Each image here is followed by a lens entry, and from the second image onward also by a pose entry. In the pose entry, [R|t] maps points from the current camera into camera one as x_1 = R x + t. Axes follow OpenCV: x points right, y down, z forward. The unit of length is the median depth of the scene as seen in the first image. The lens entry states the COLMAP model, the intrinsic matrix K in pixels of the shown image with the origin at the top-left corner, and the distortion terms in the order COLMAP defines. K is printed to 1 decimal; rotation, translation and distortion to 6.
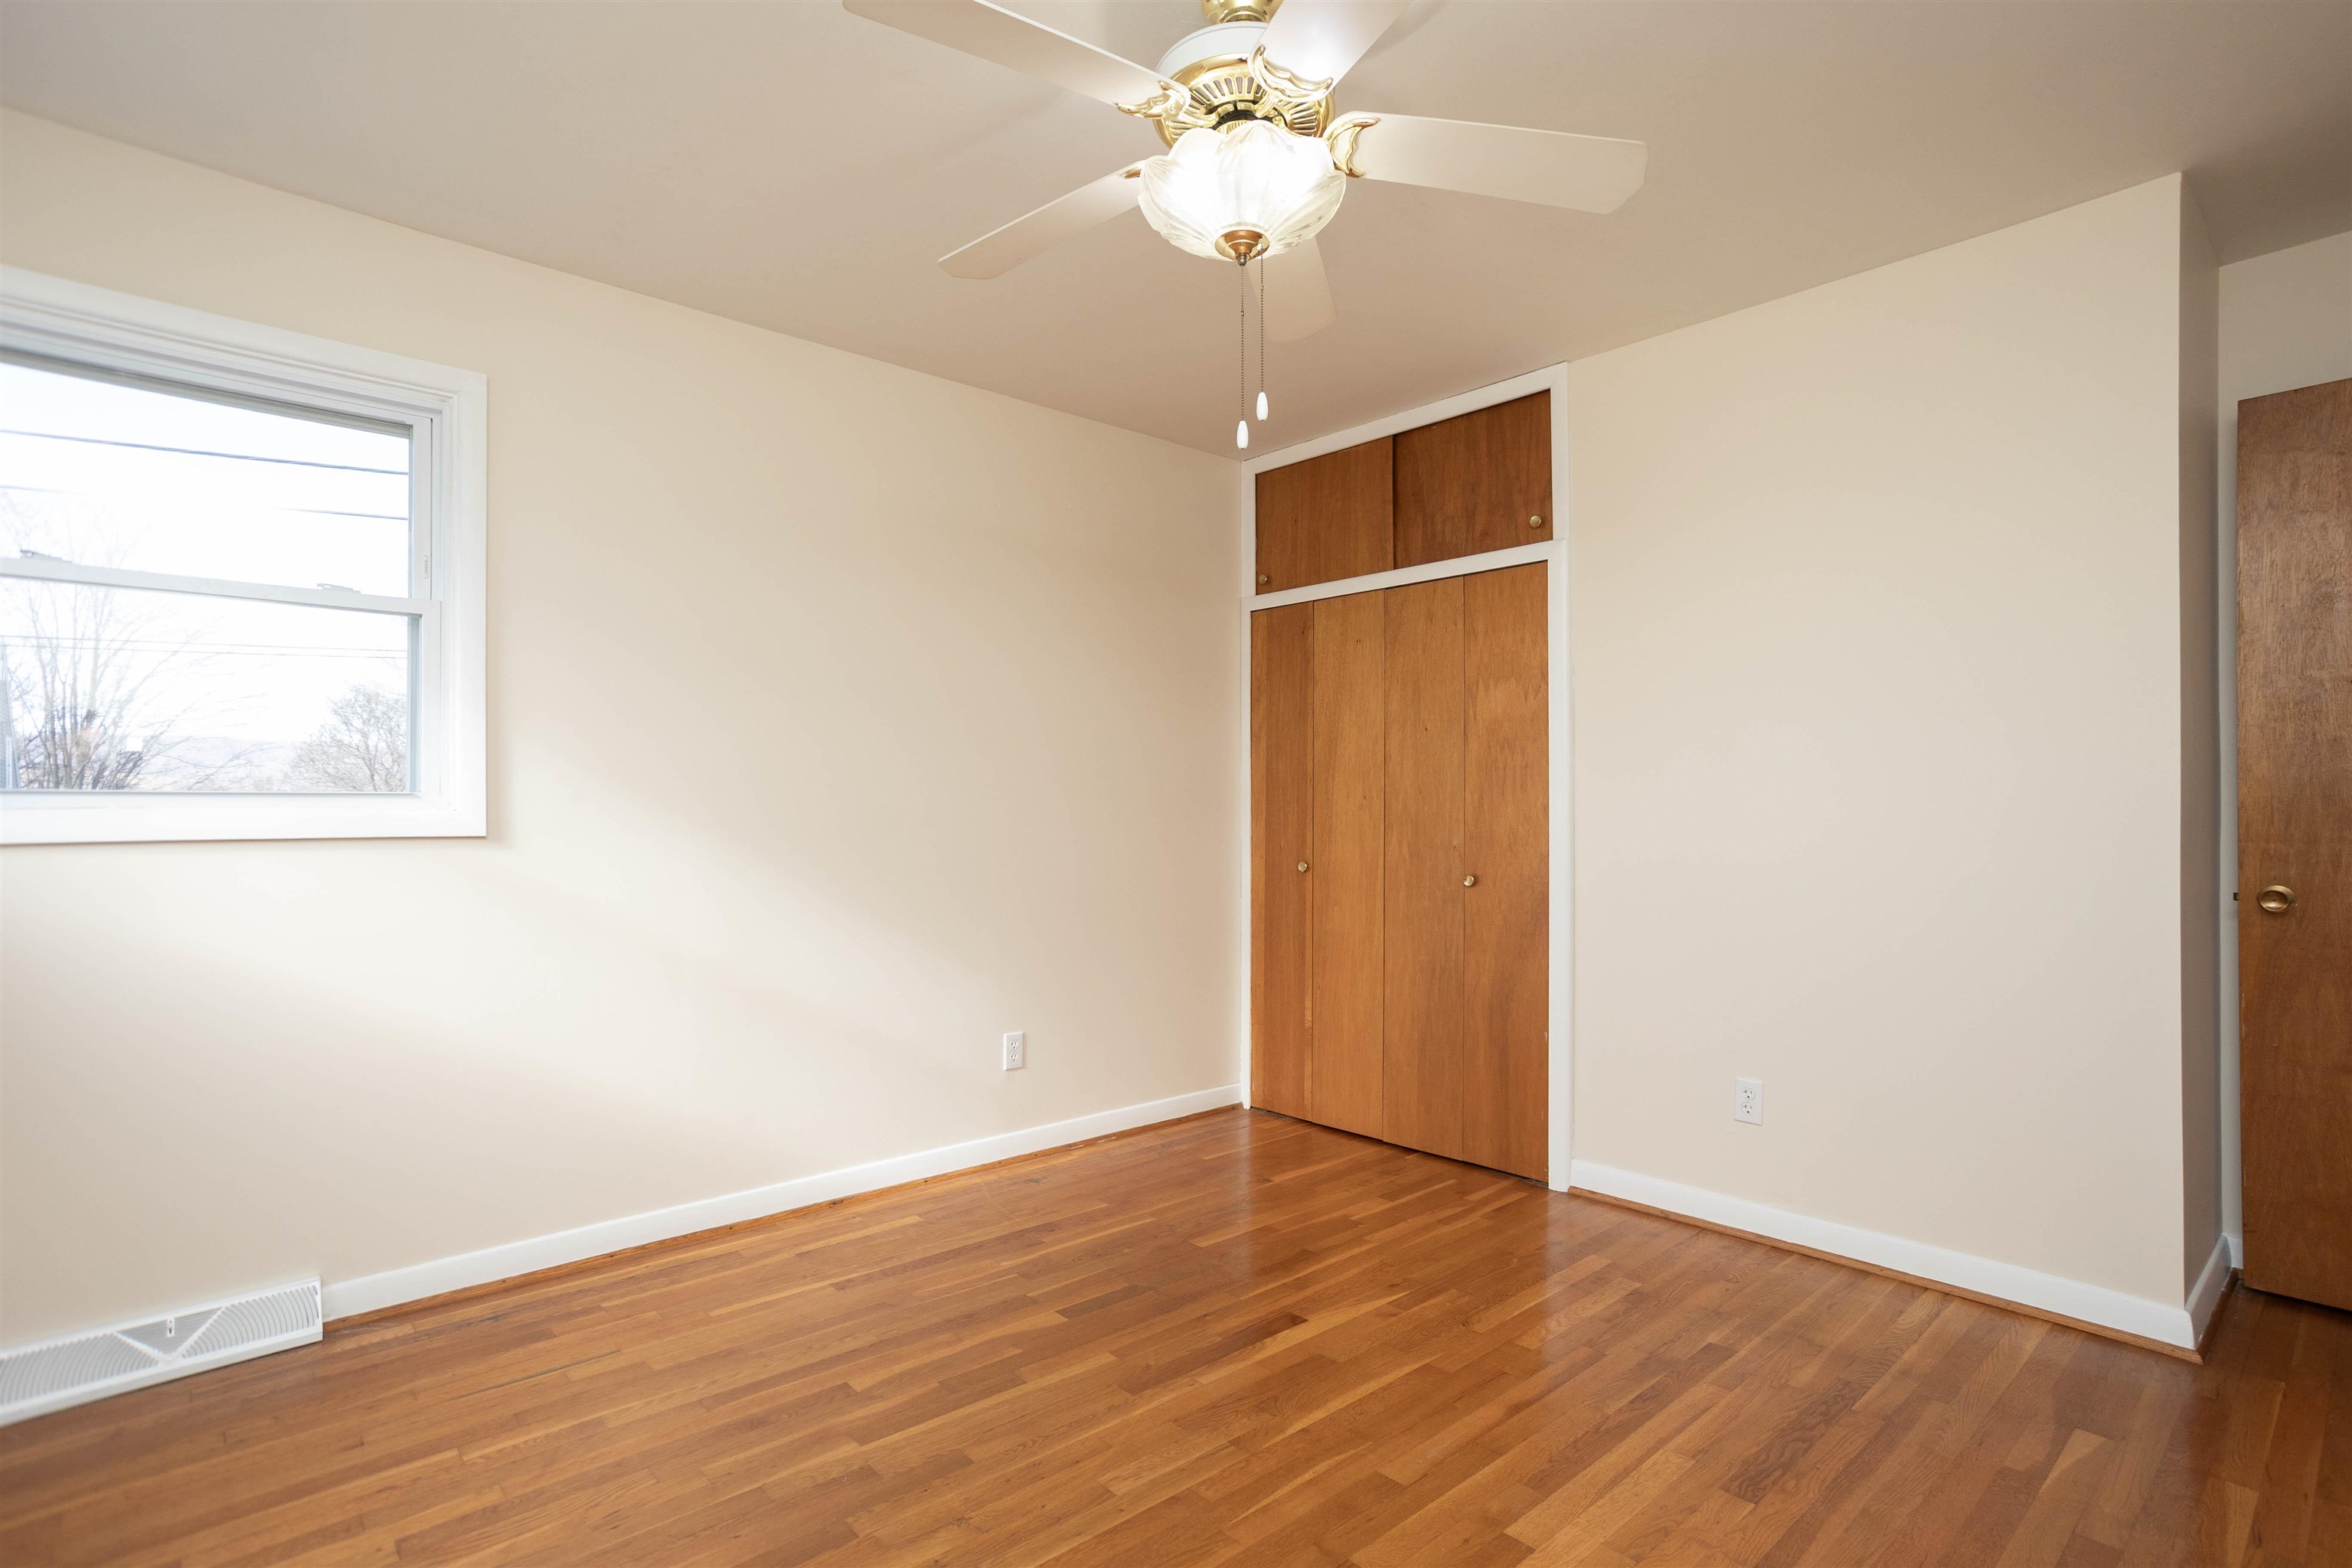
lens RADIAL K [[1161.9, 0, 1183.8], [0, 1161.9, 804.7], [0, 0, 1]] dist [-0.022761, 0.016596]
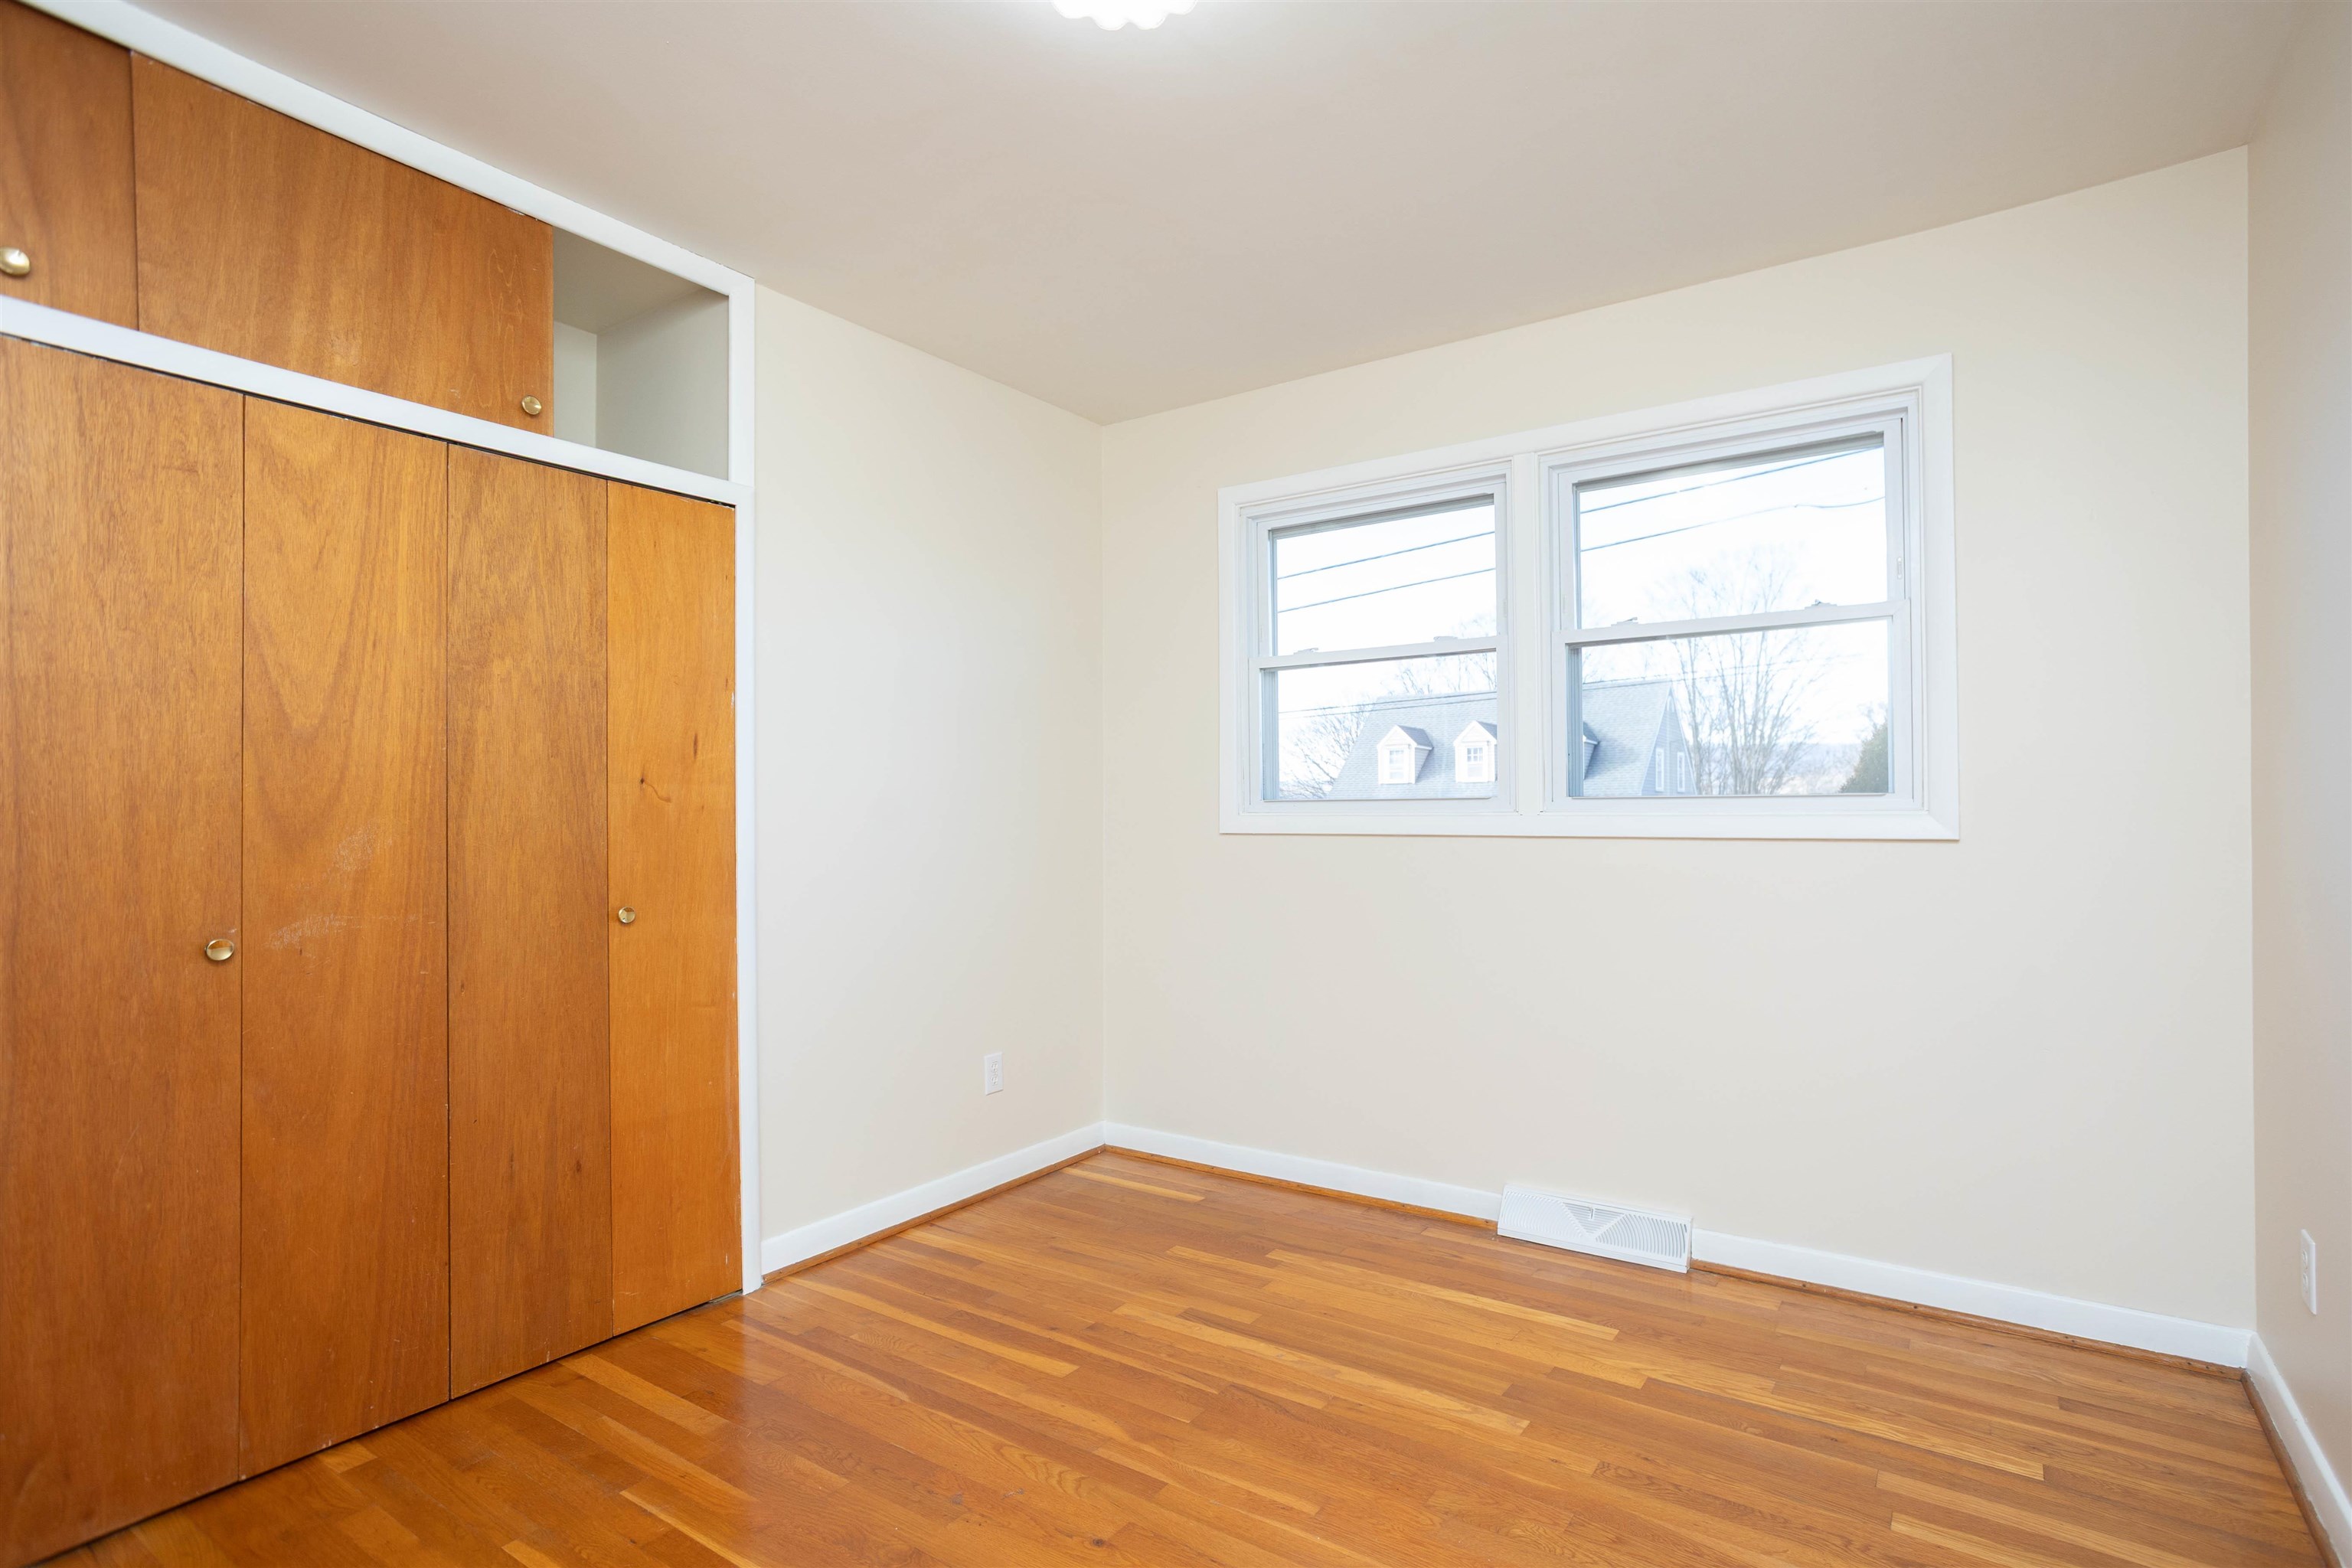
lens RADIAL K [[1161.9, 0, 1181.4], [0, 1161.9, 787.3], [0, 0, 1]] dist [-0.022761, 0.016596]
pose [[0.225531, -0.020993, -0.974010, 0.188451], [0.006712, 0.999778, -0.019994, 0.000631], [0.974213, -0.002028, 0.225621, 0.177813]]
